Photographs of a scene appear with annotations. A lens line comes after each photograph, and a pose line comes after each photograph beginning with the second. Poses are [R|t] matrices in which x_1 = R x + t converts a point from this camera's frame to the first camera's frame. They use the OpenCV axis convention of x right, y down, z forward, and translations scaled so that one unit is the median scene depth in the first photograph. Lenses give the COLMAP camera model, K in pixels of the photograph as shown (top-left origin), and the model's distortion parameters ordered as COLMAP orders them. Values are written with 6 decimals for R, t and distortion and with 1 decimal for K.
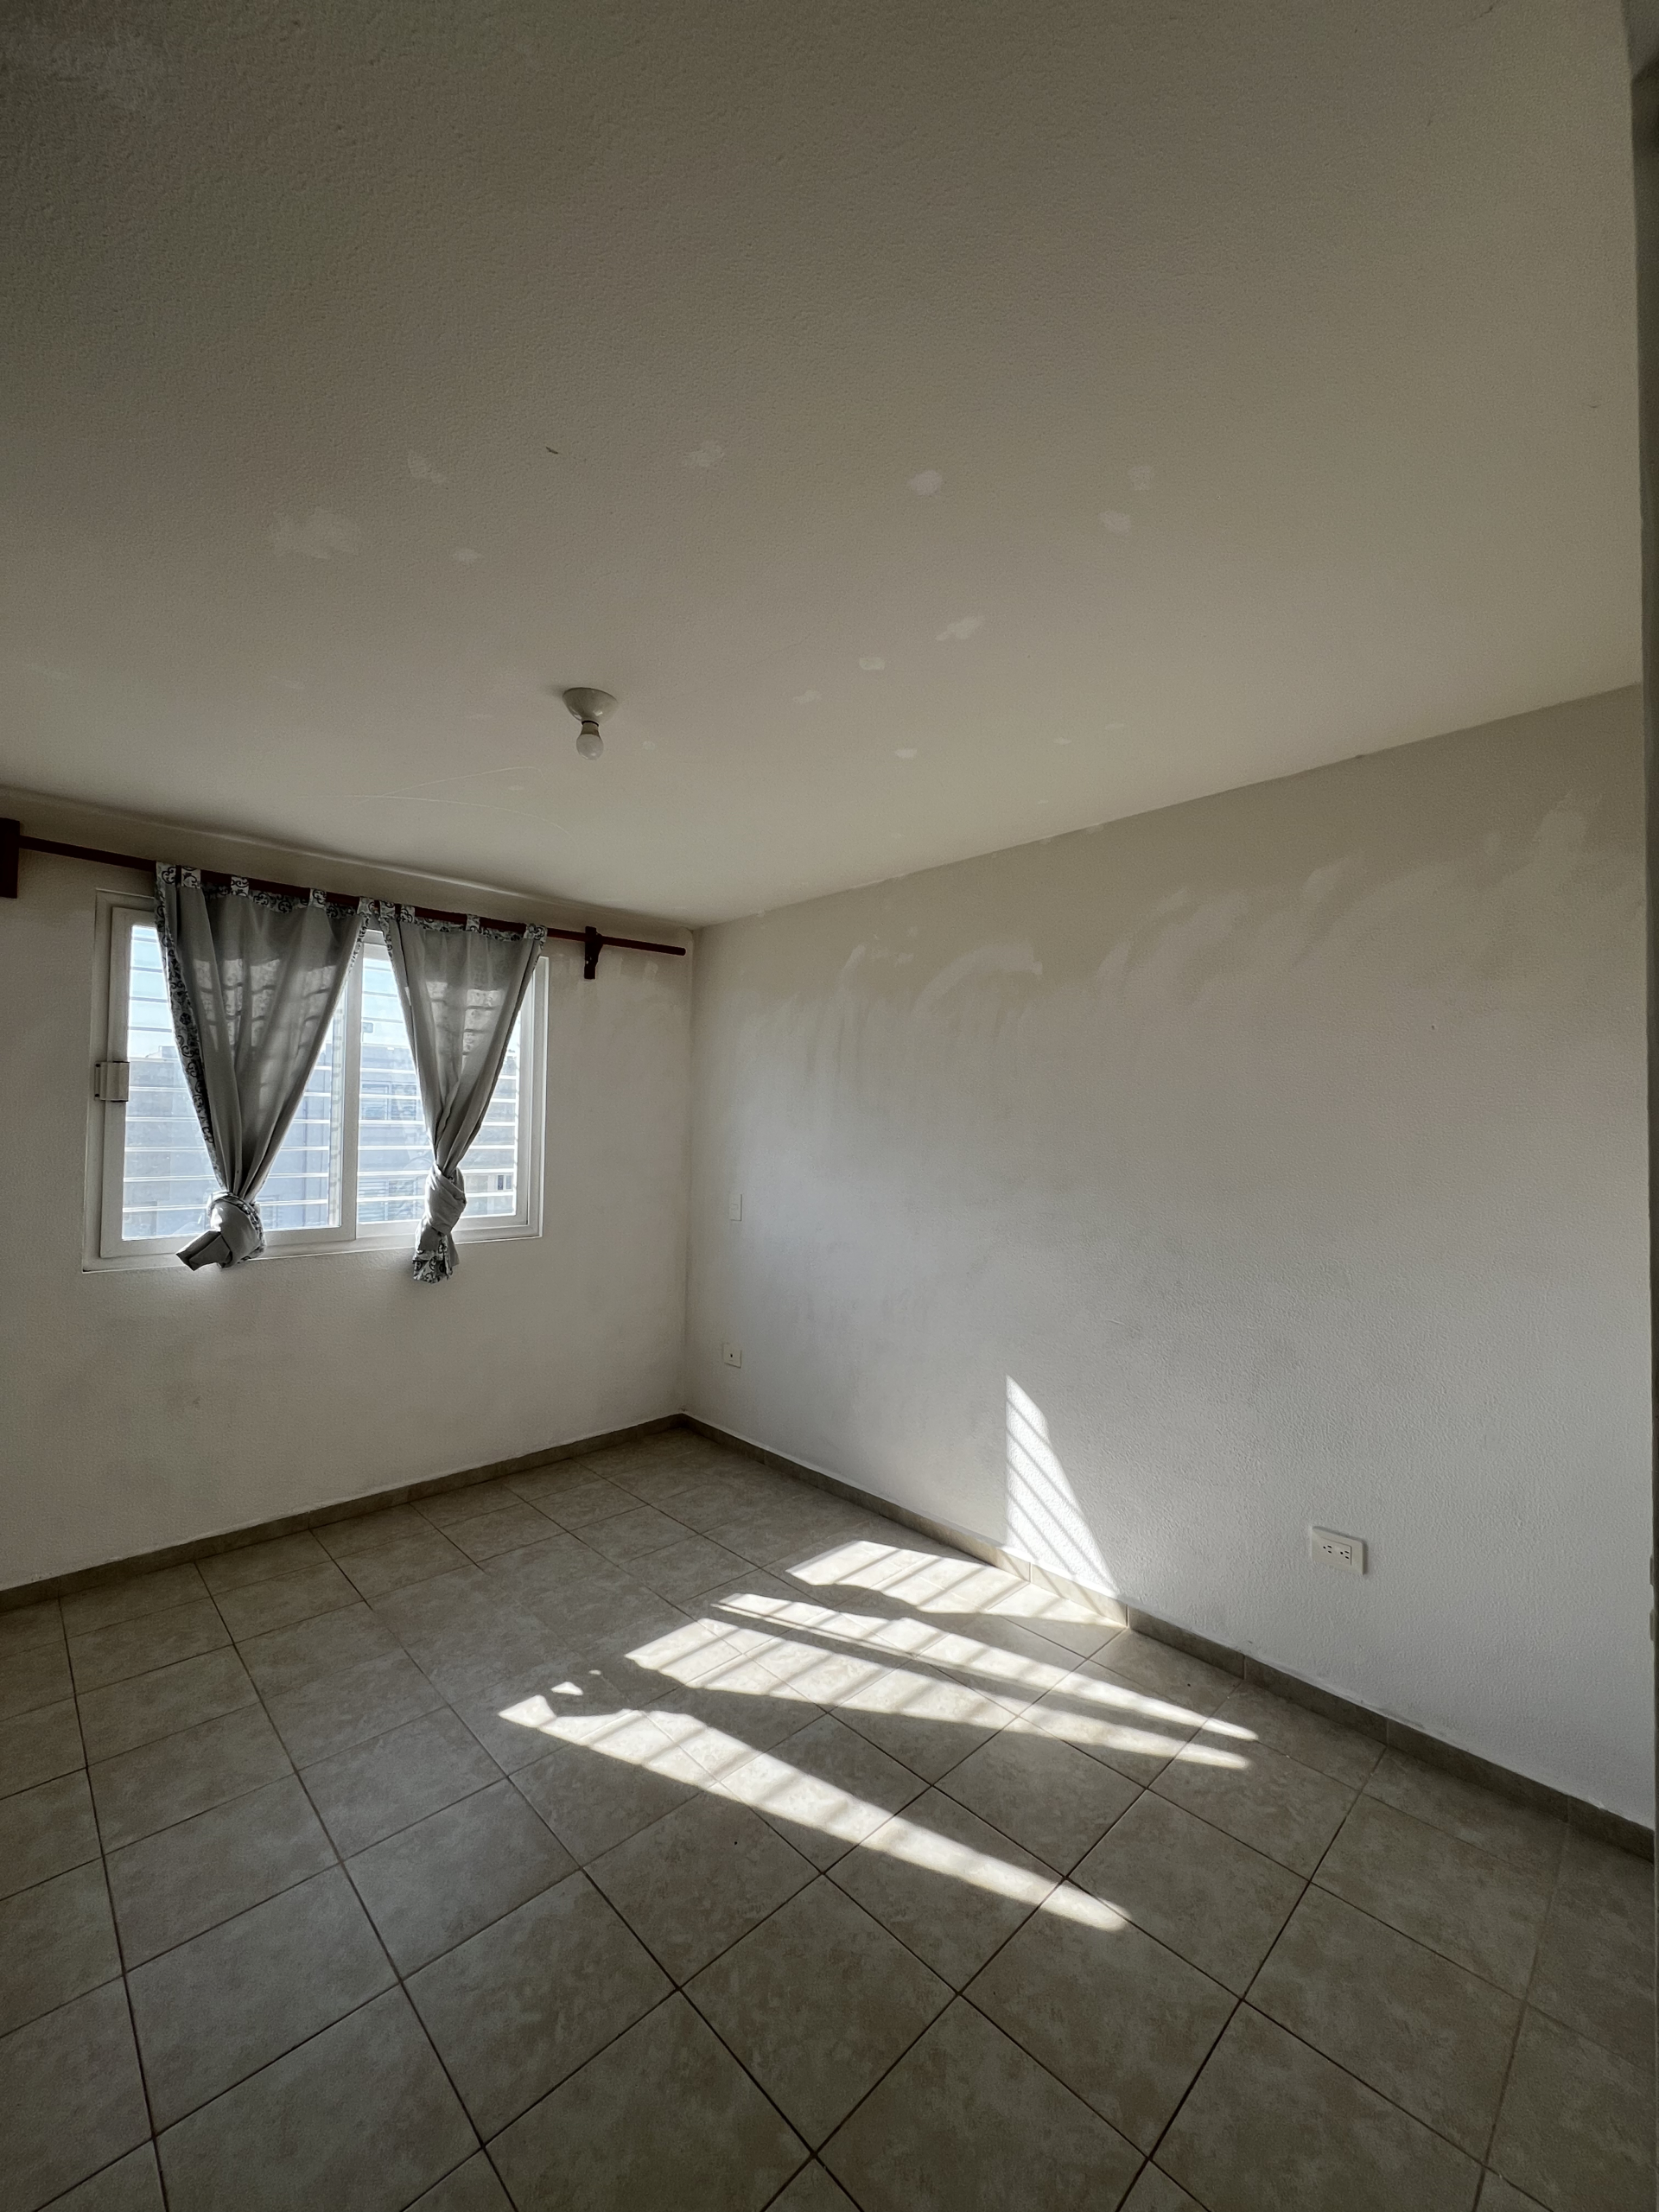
lens RADIAL K [[887.5, 0, 834.5], [0, 887.5, 1096.4], [0, 0, 1]] dist [-0.001028, 0.000154]
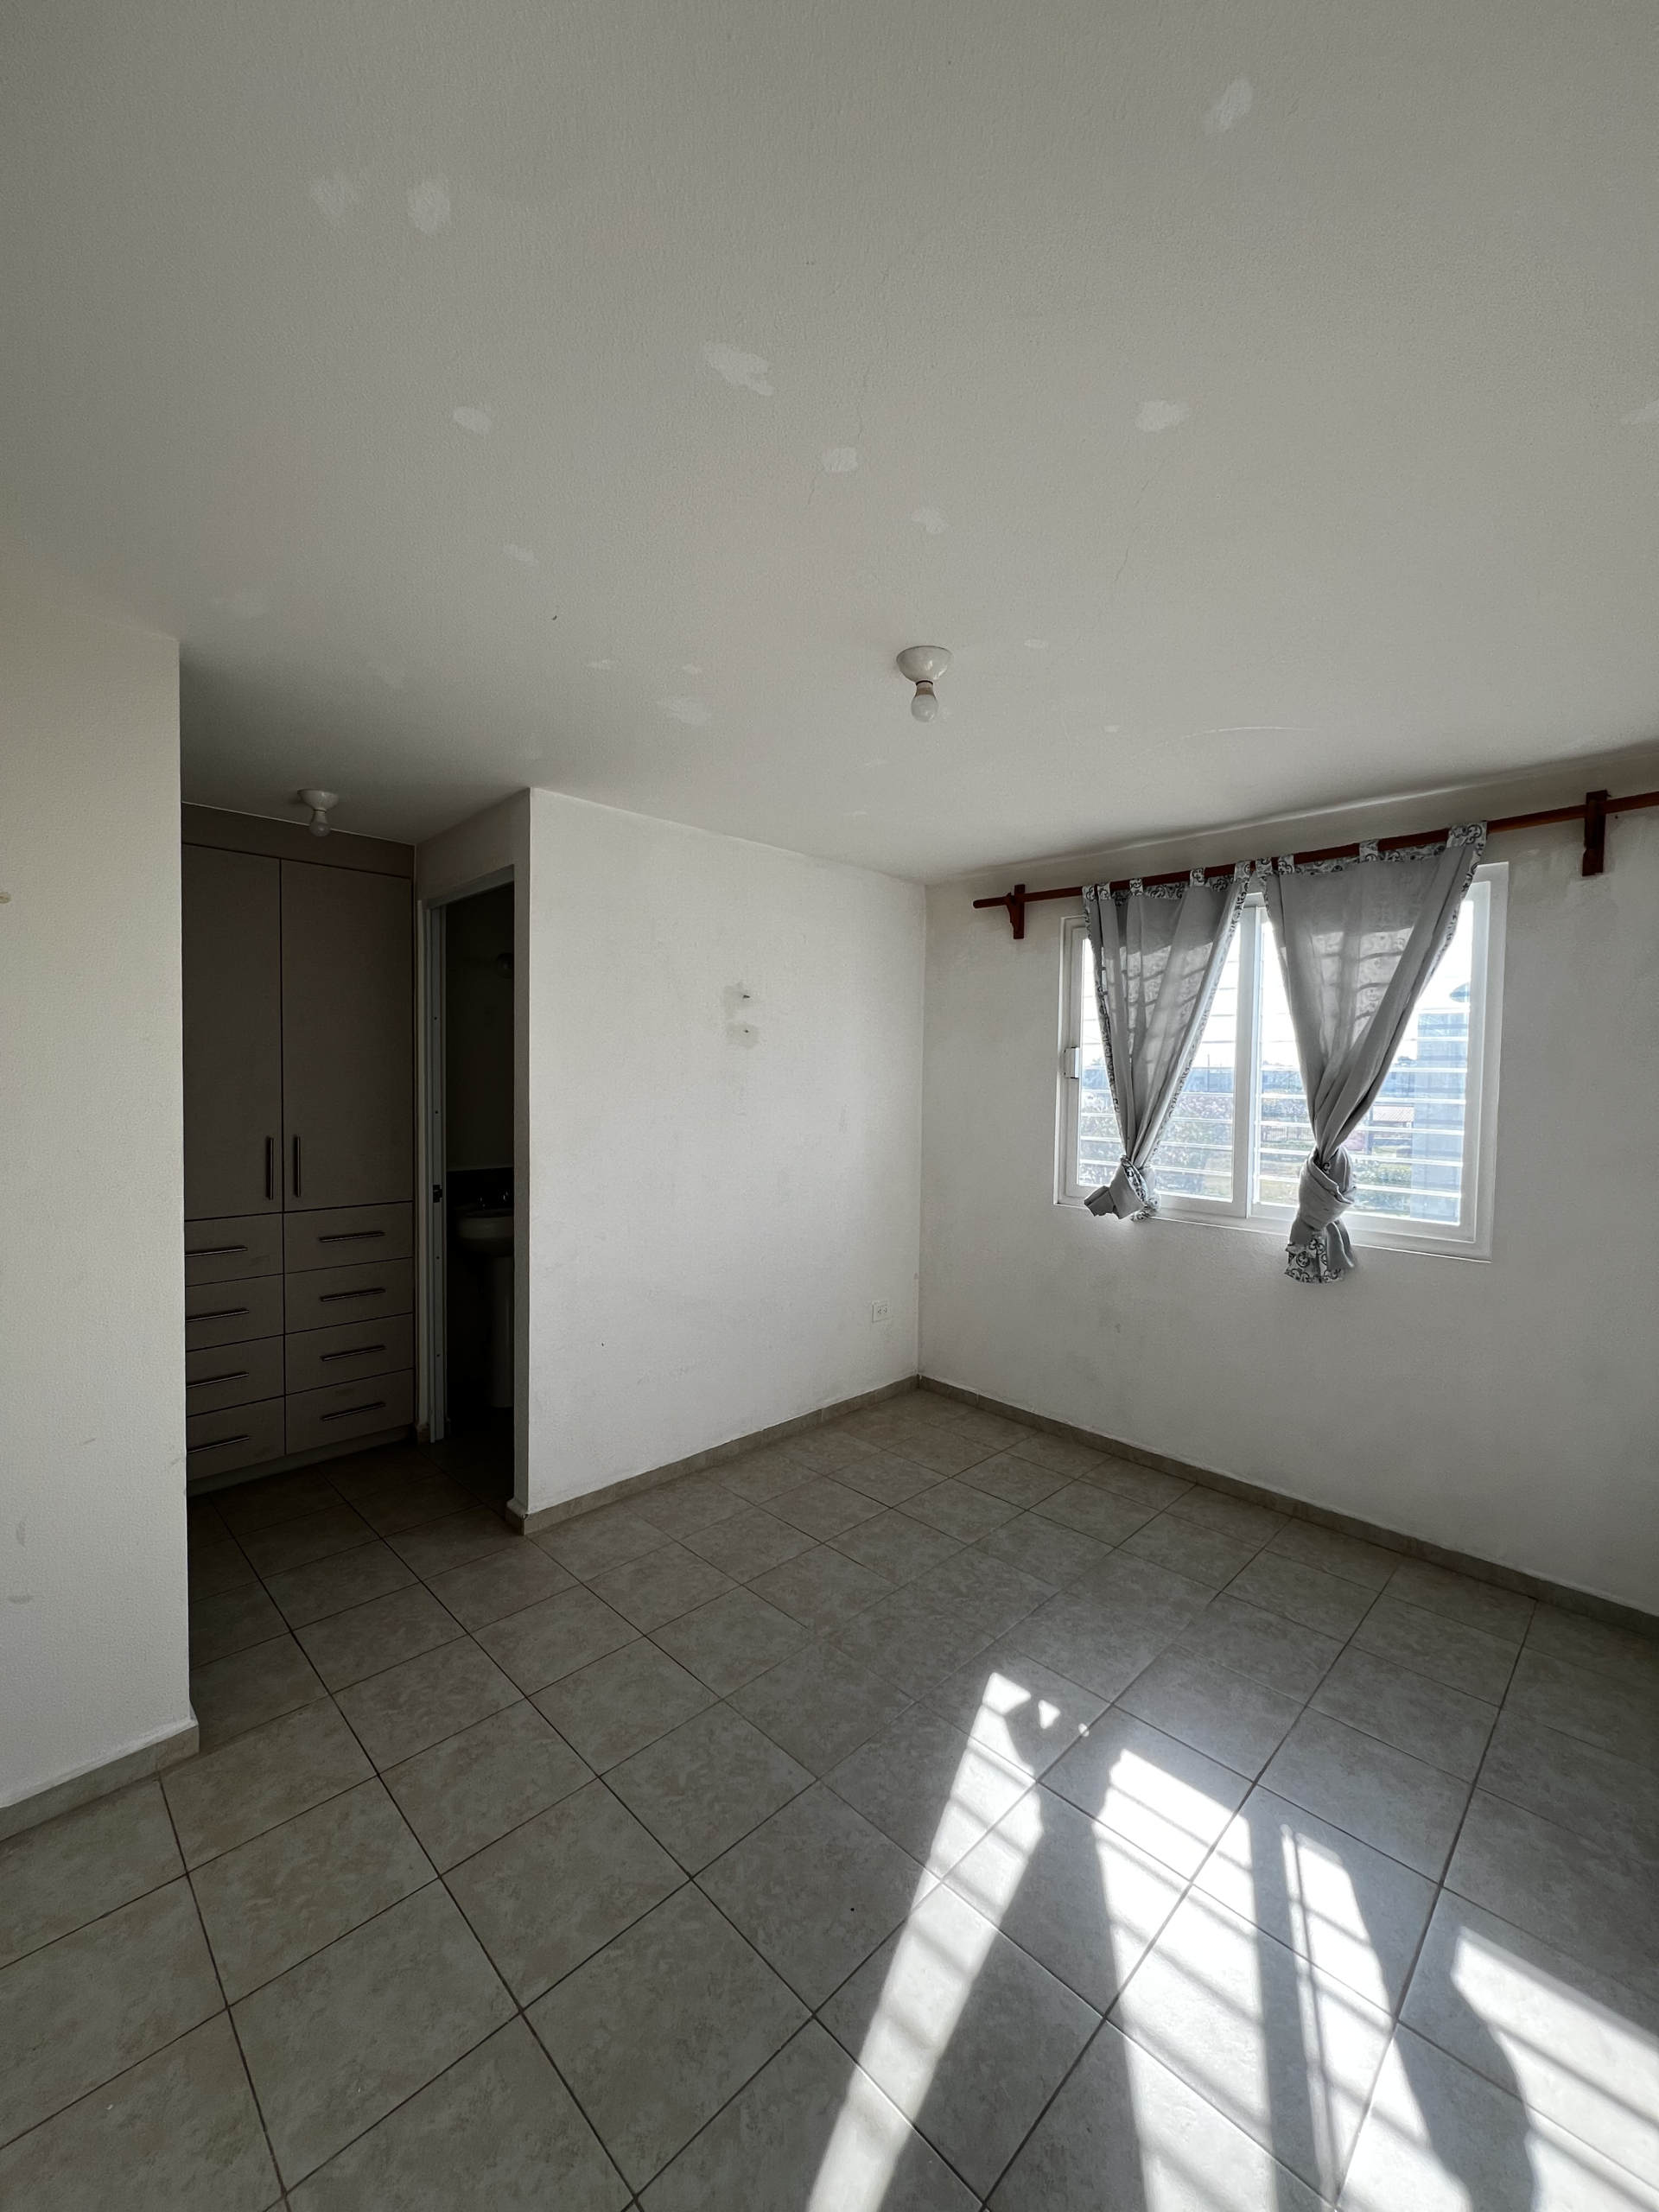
lens RADIAL K [[882.7, 0, 835.0], [0, 882.7, 1104.3], [0, 0, 1]] dist [-0.002355, 0.000649]
pose [[0.010696, 0.022870, -0.999681, 0.492179], [0.020406, 0.999525, 0.023085, 0.006741], [0.999735, -0.020647, 0.010224, 0.643289]]
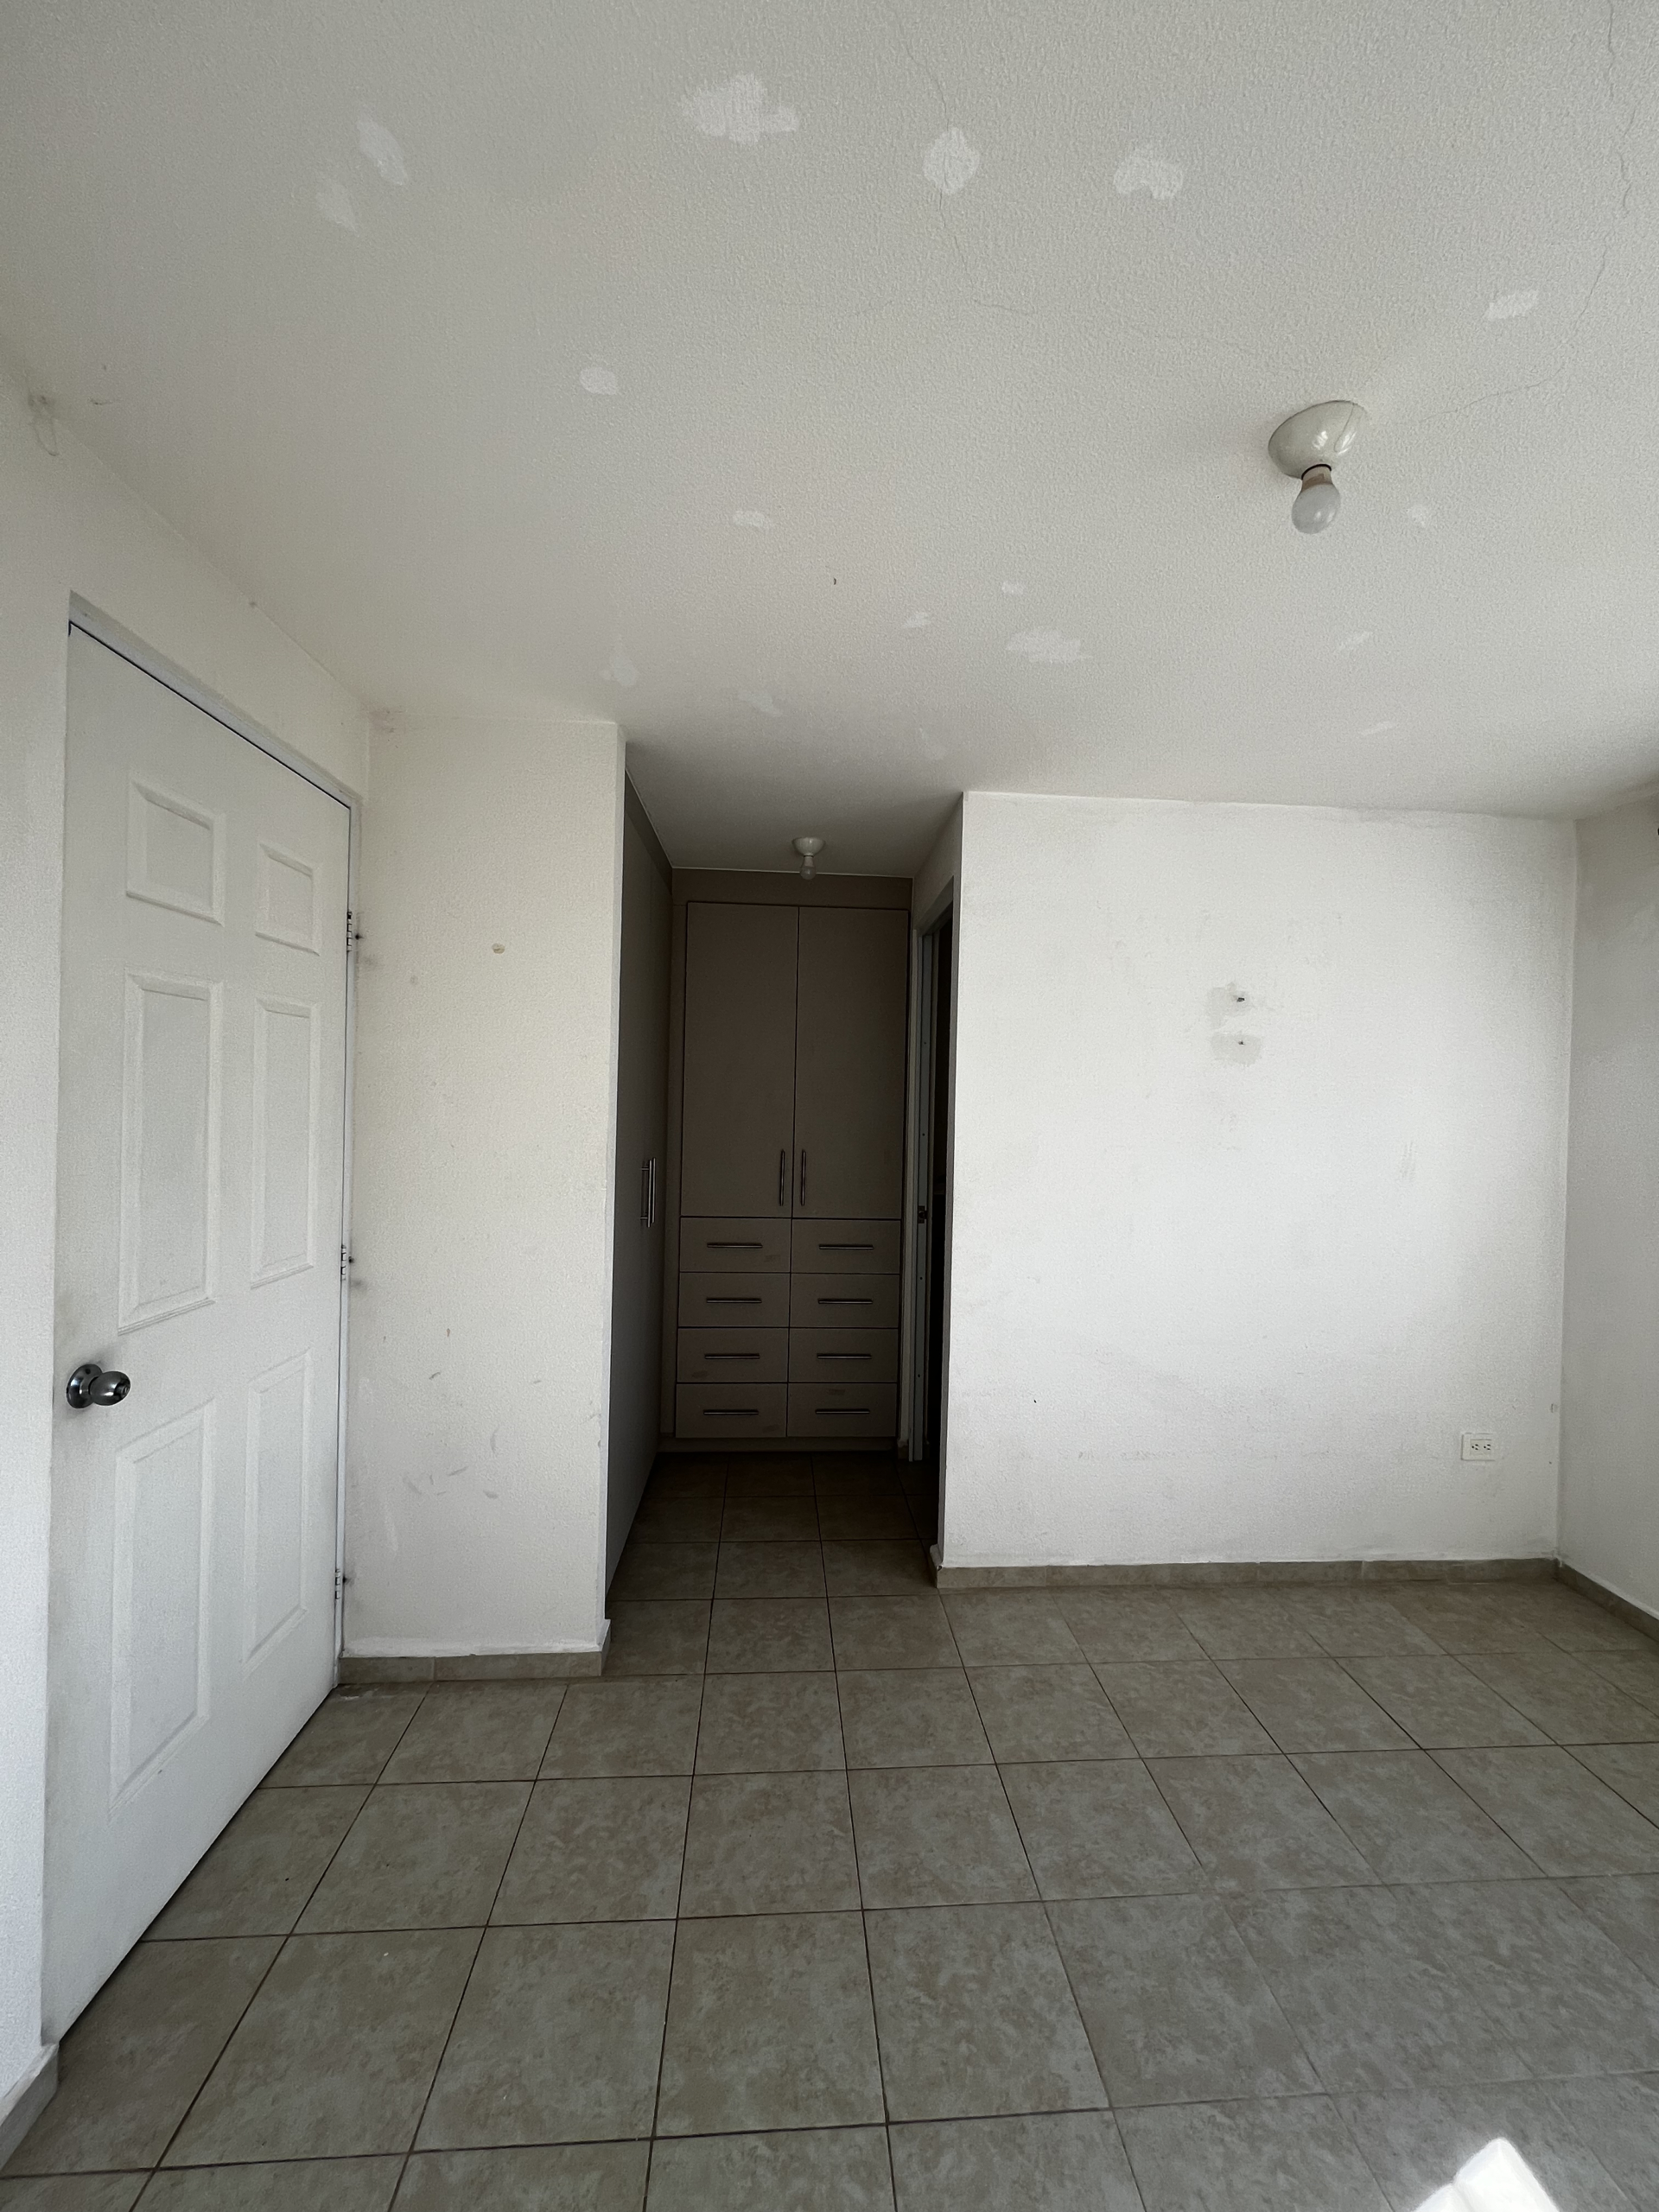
lens RADIAL K [[882.7, 0, 835.0], [0, 882.7, 1104.3], [0, 0, 1]] dist [-0.002355, 0.000649]
pose [[-0.648477, -0.022832, -0.760892, 0.283880], [-0.005601, 0.999666, -0.025223, 0.025100], [0.761214, -0.012095, -0.648388, 0.824340]]
